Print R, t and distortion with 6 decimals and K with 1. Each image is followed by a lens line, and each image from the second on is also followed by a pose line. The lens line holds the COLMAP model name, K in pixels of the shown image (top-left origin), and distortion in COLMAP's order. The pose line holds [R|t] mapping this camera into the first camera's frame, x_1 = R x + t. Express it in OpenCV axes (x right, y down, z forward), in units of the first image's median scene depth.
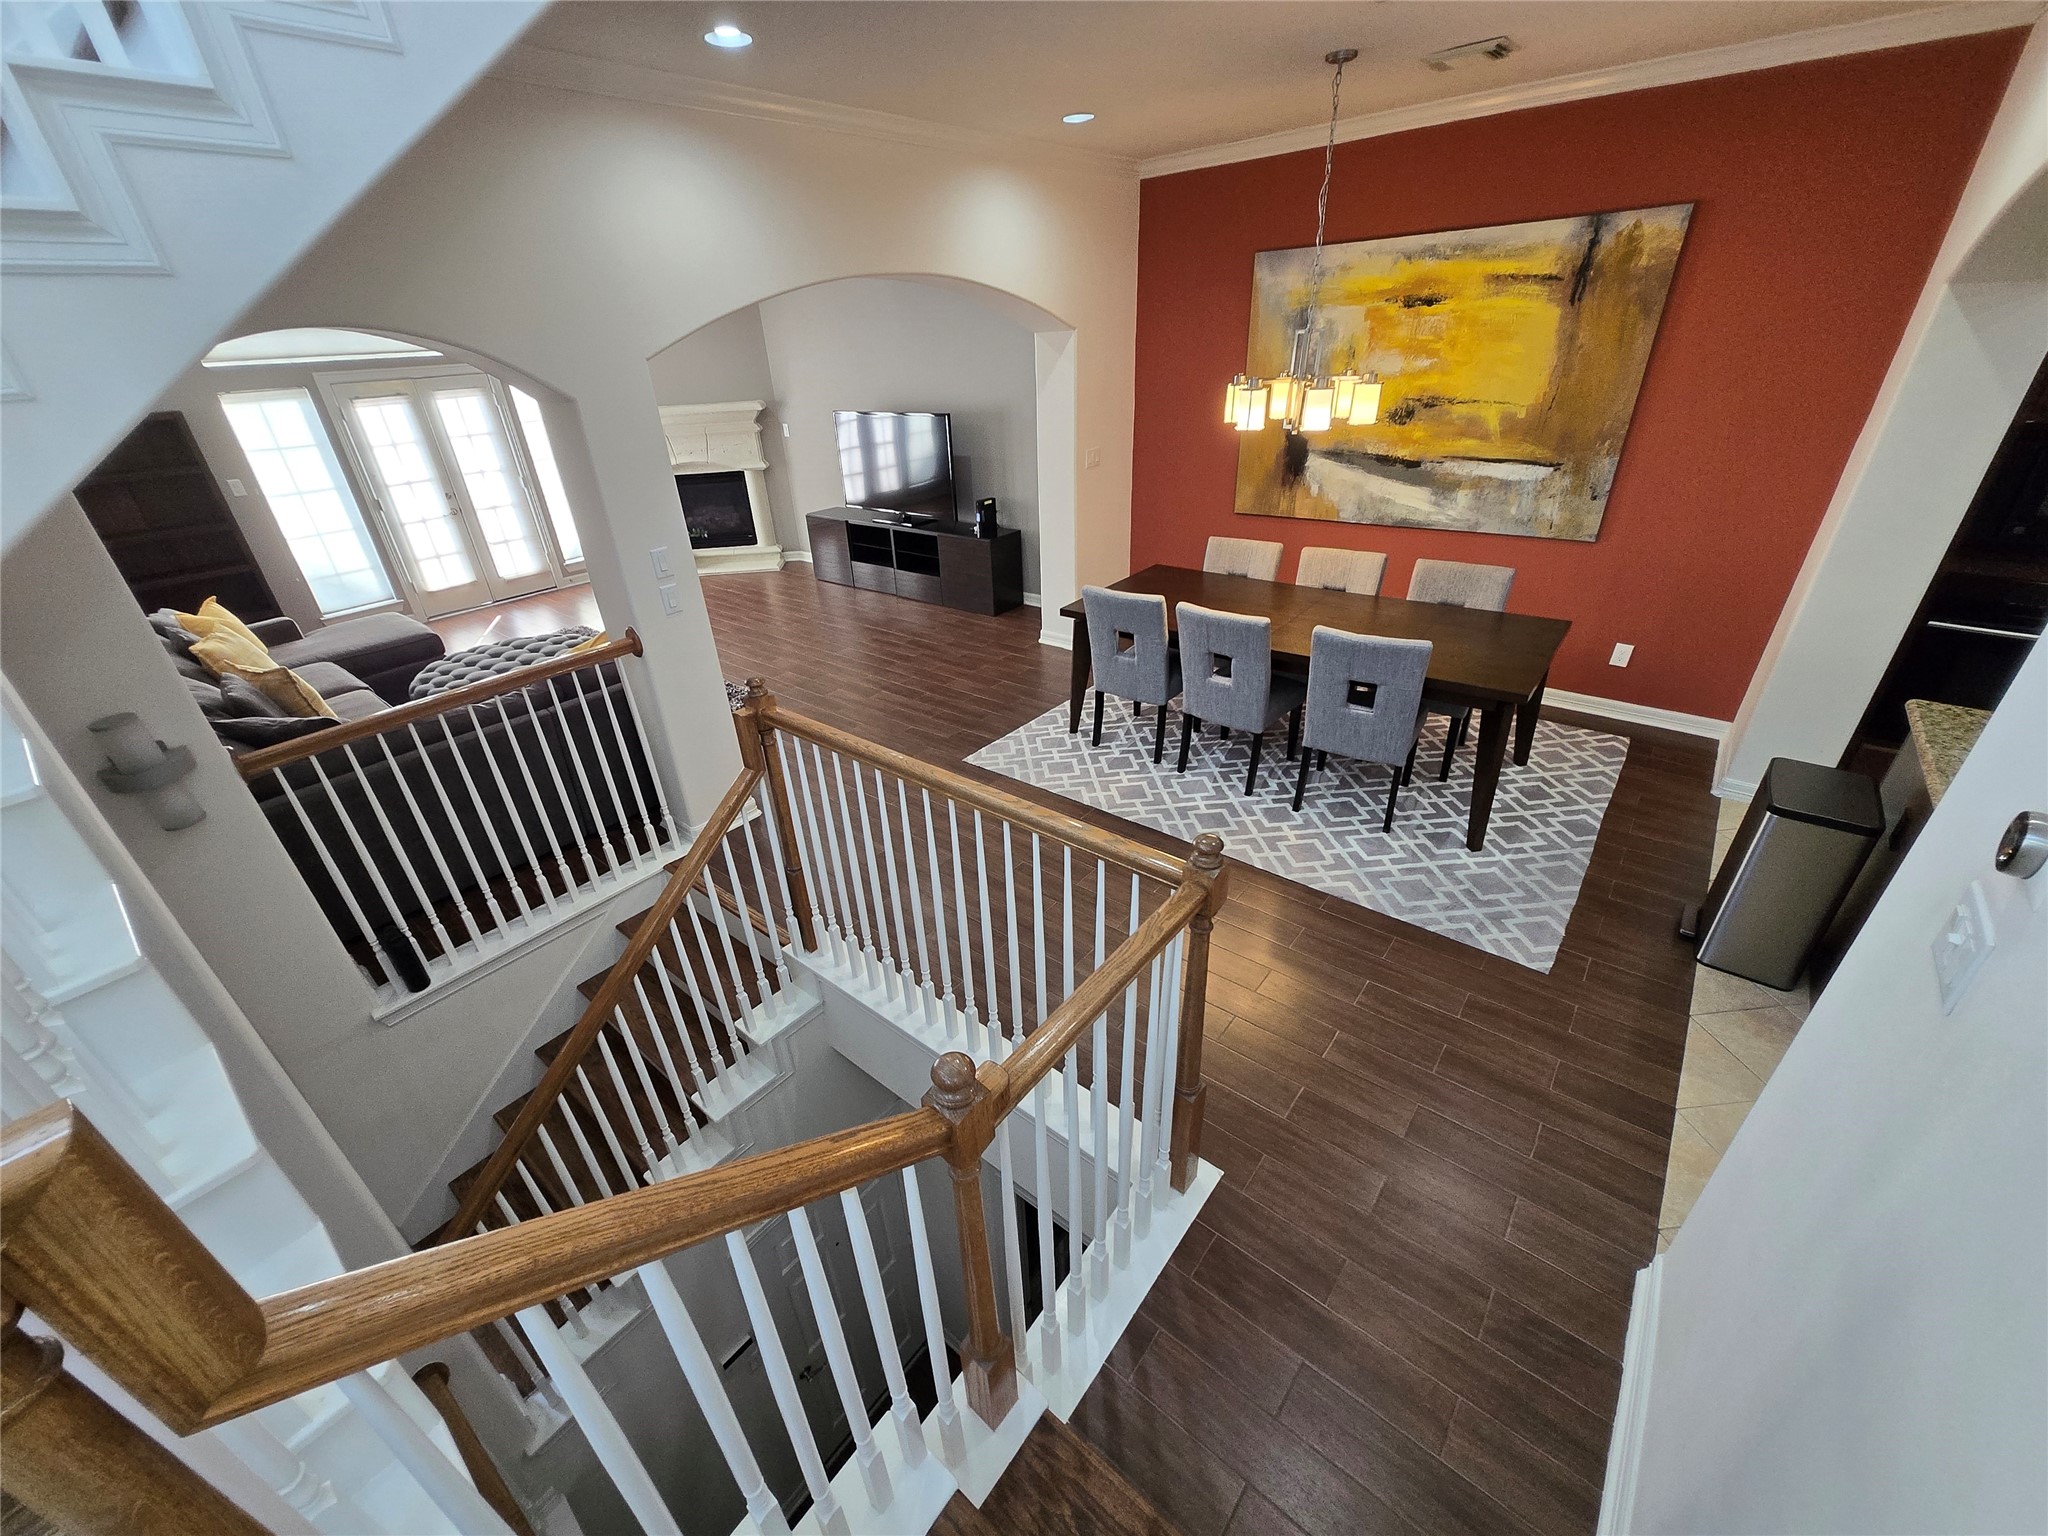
lens RADIAL K [[790.3, 0, 1024.0], [0, 790.3, 768.0], [0, 0, 1]] dist [-0.001999, -0.000382]
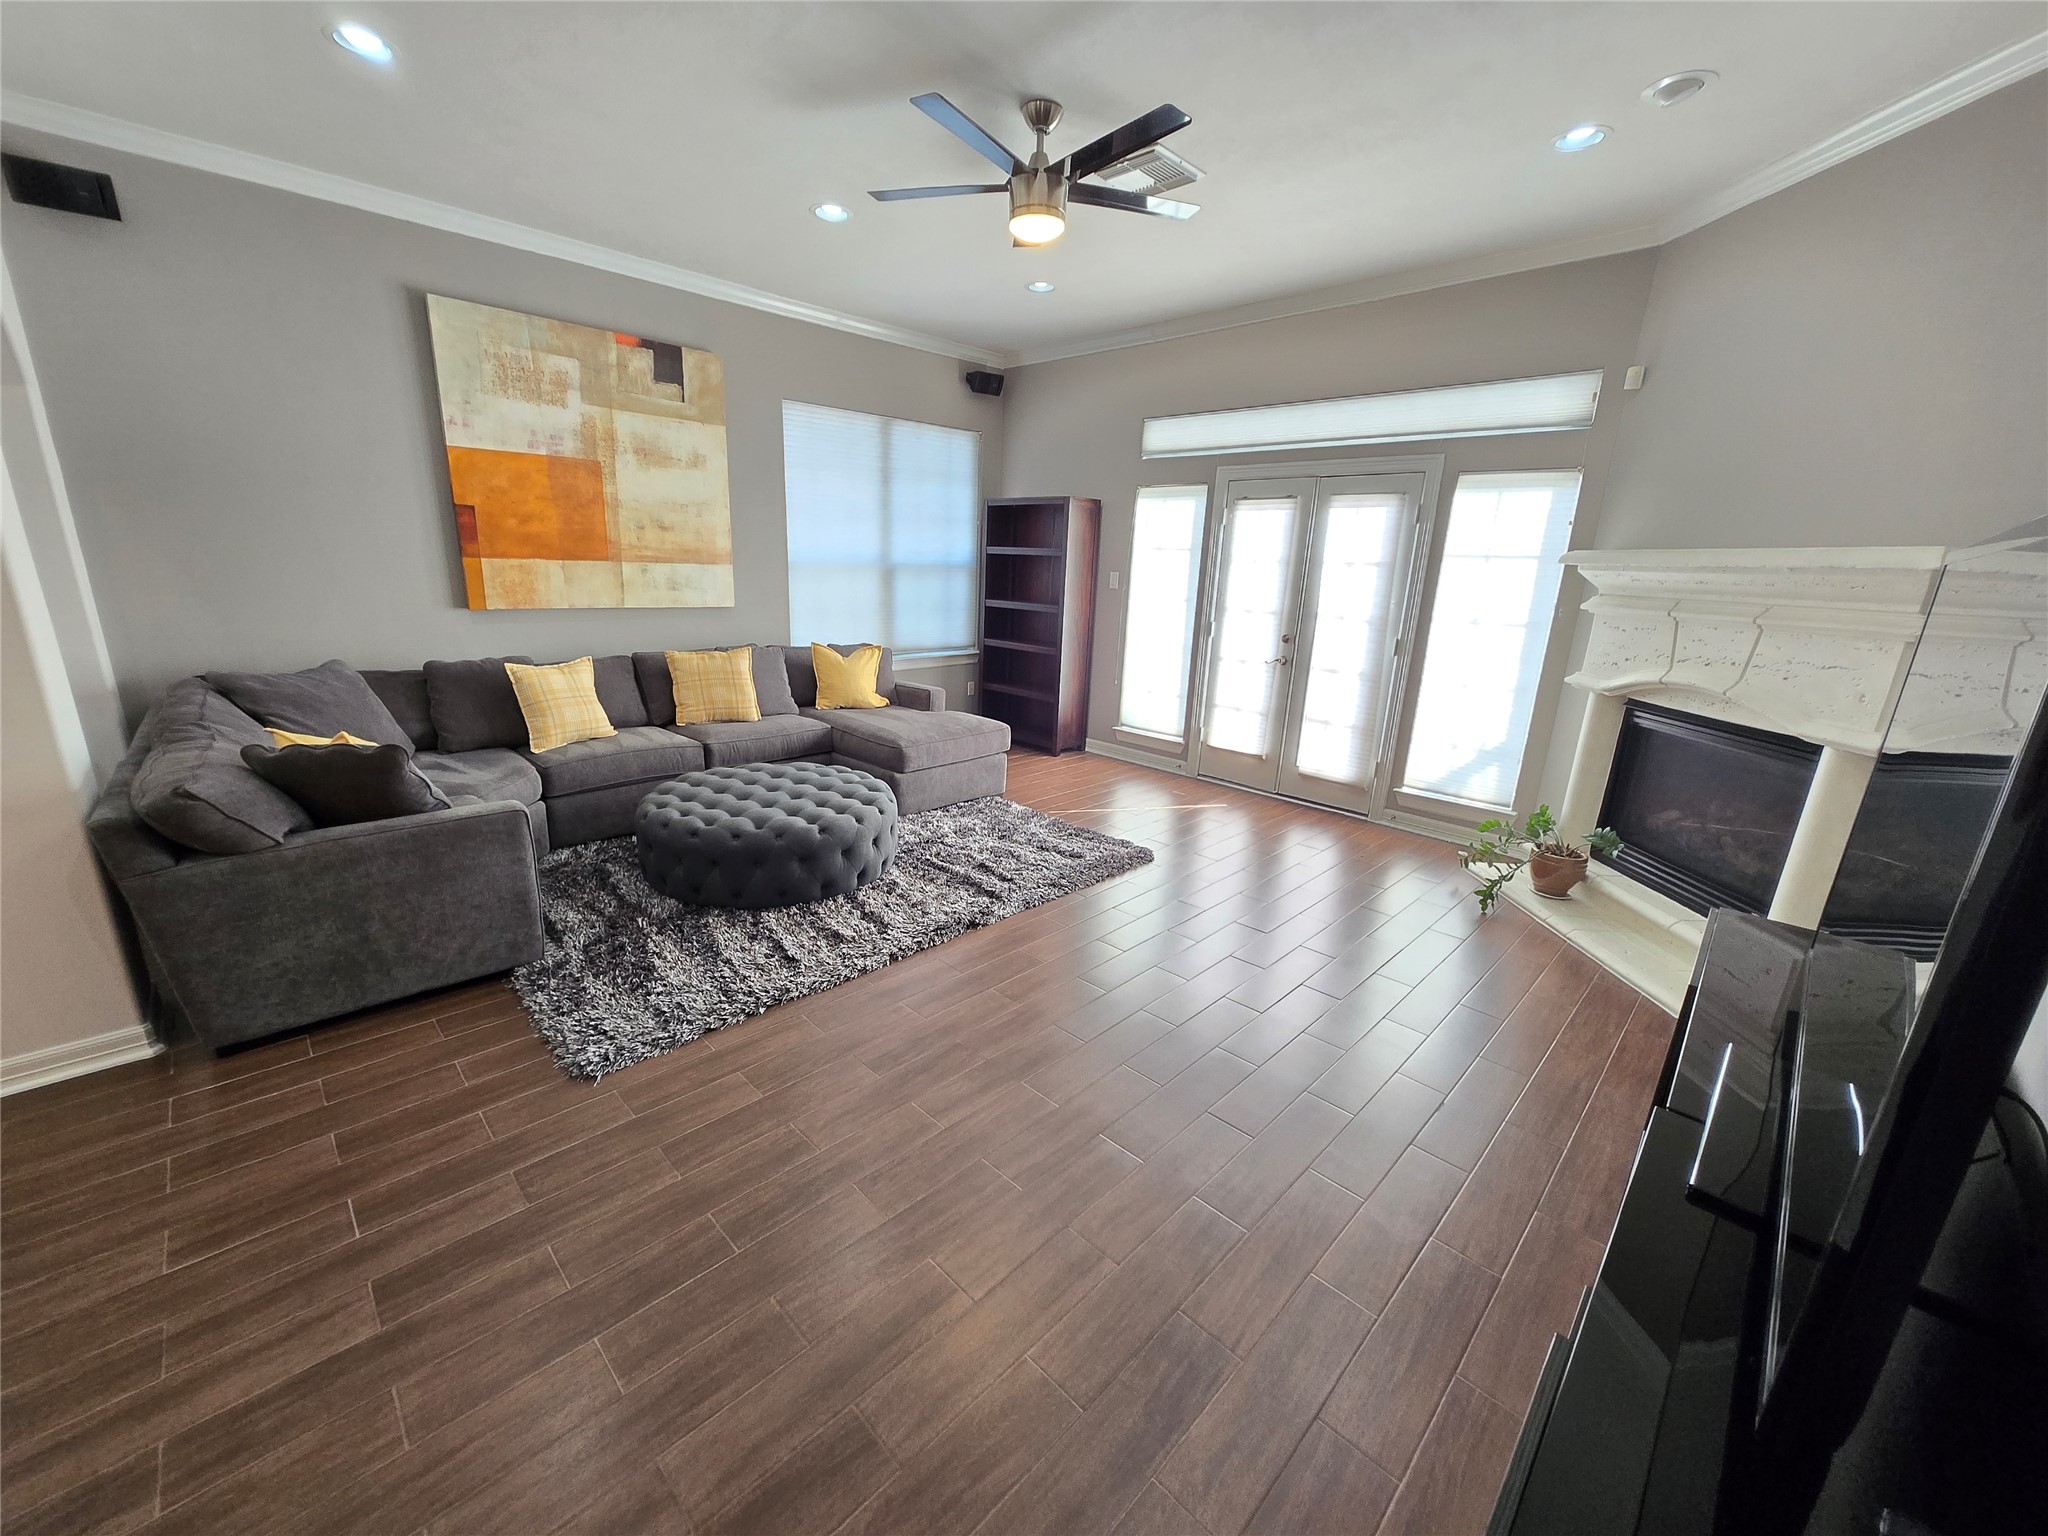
lens RADIAL K [[790.3, 0, 1024.0], [0, 790.3, 768.0], [0, 0, 1]] dist [-0.001999, -0.000382]
pose [[-0.097700, 0.293841, -0.950848, -0.025978], [-0.511373, 0.804823, 0.301259, -0.534525], [0.853787, 0.515671, 0.071631, 1.260816]]
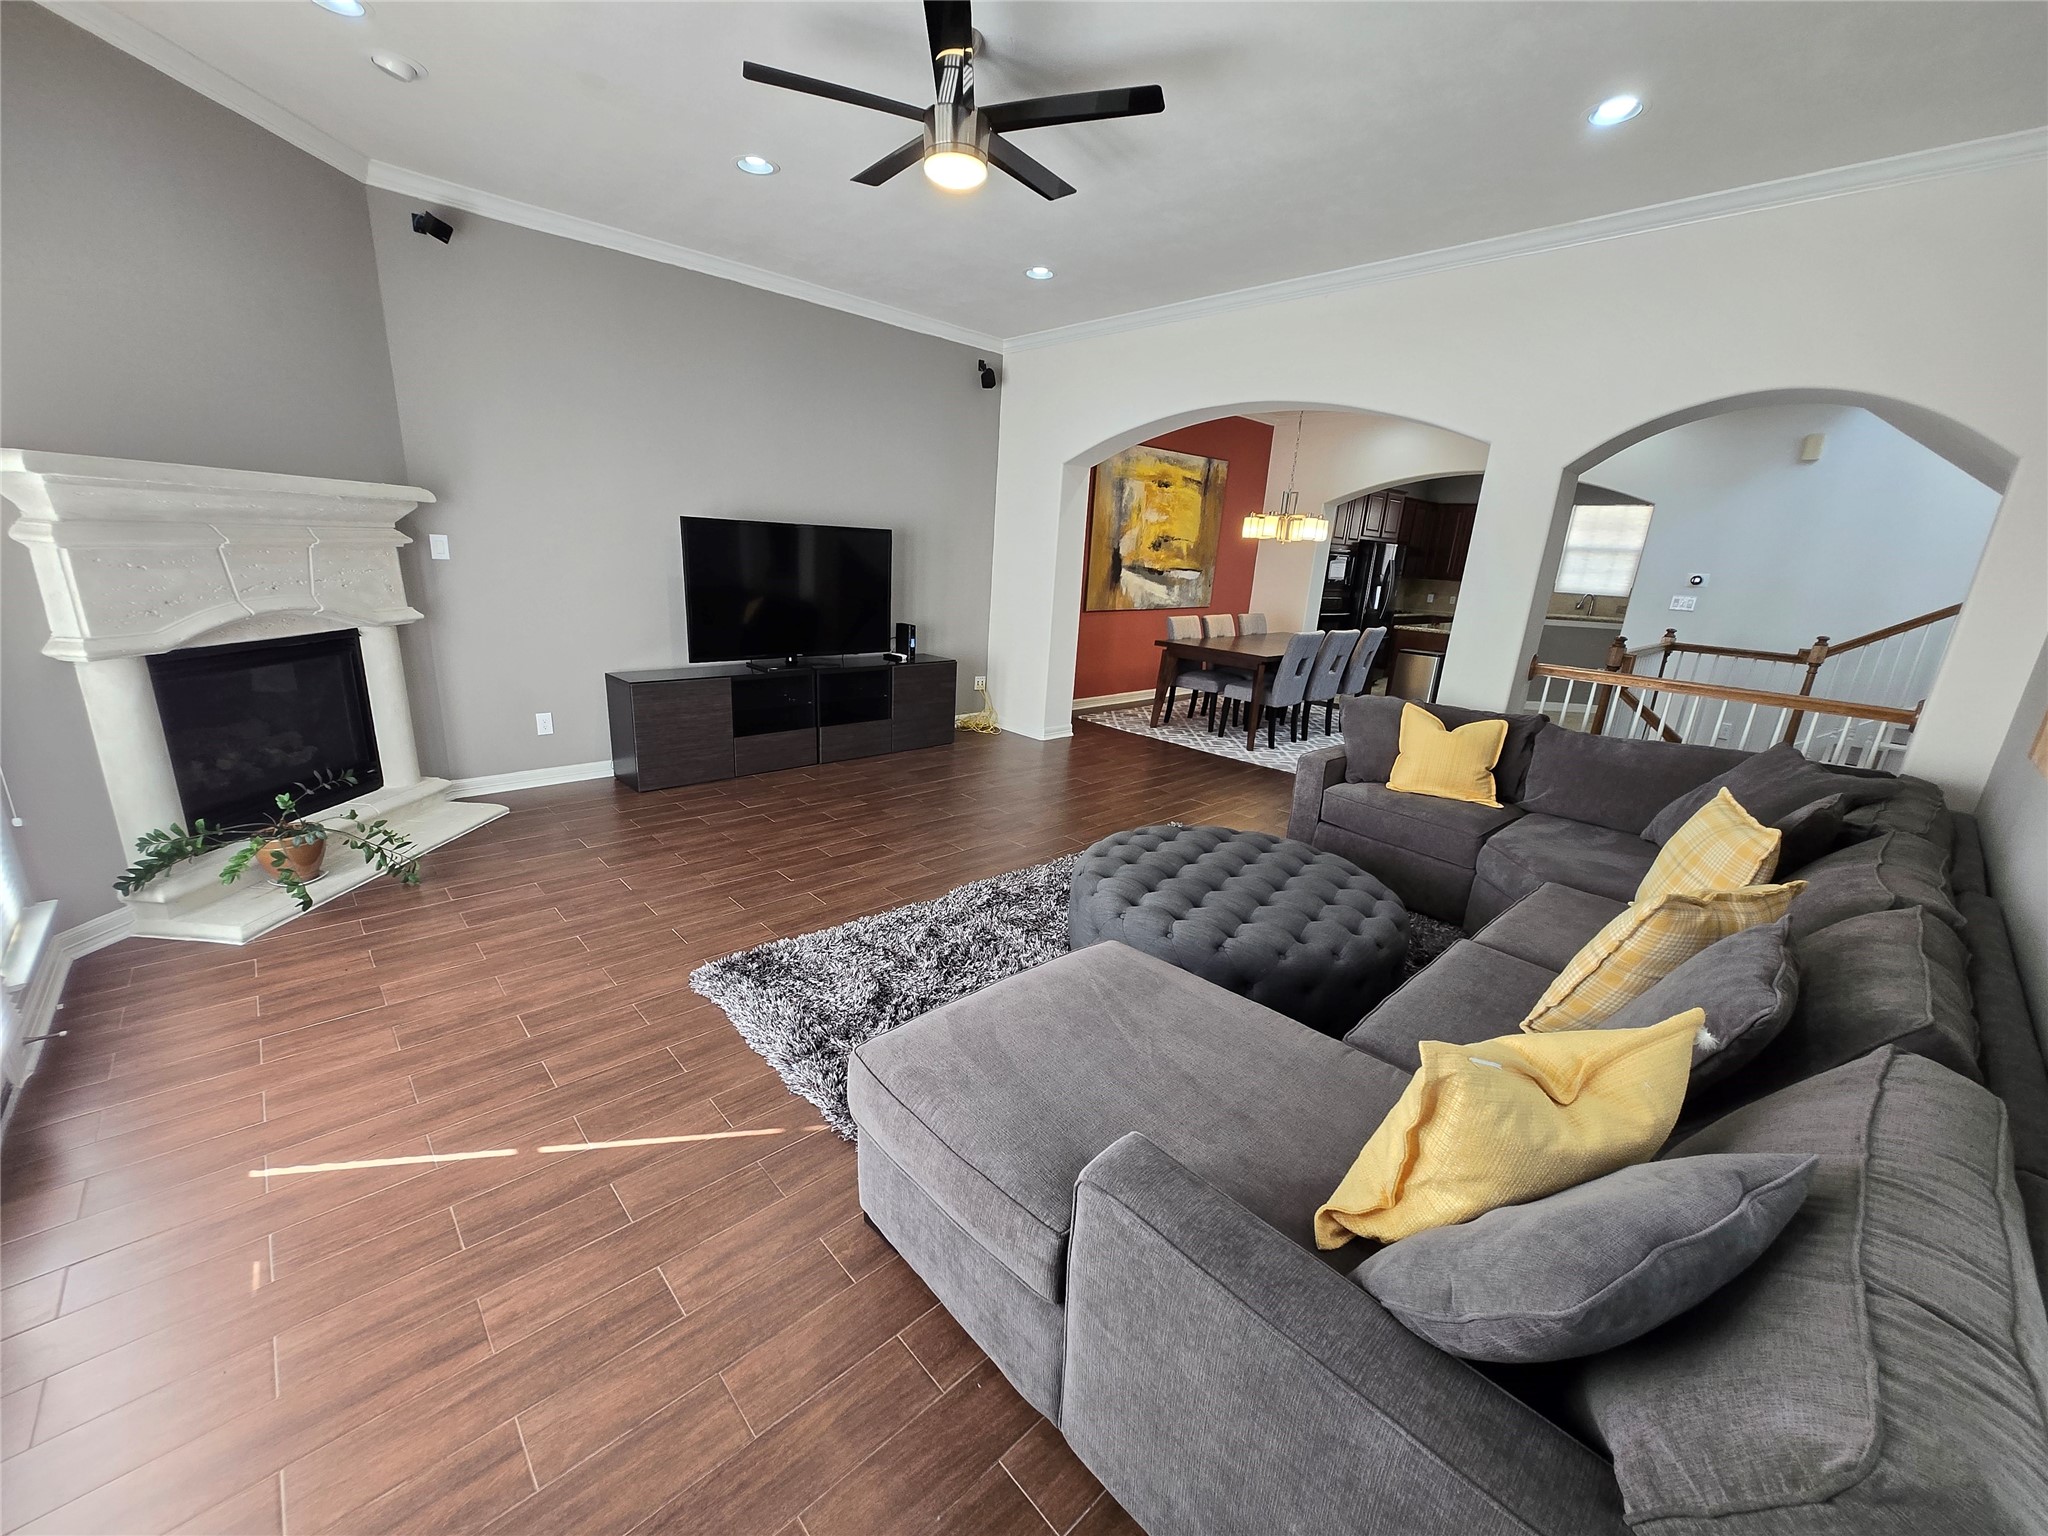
lens RADIAL K [[818.8, 0, 1022.4], [0, 818.8, 780.8], [0, 0, 1]] dist [-0.000632, -0.000152]
pose [[0.130068, -0.230238, 0.964403, -1.407684], [0.418478, 0.894534, 0.157117, -0.395962], [-0.898865, 0.383145, 0.212700, 1.093425]]
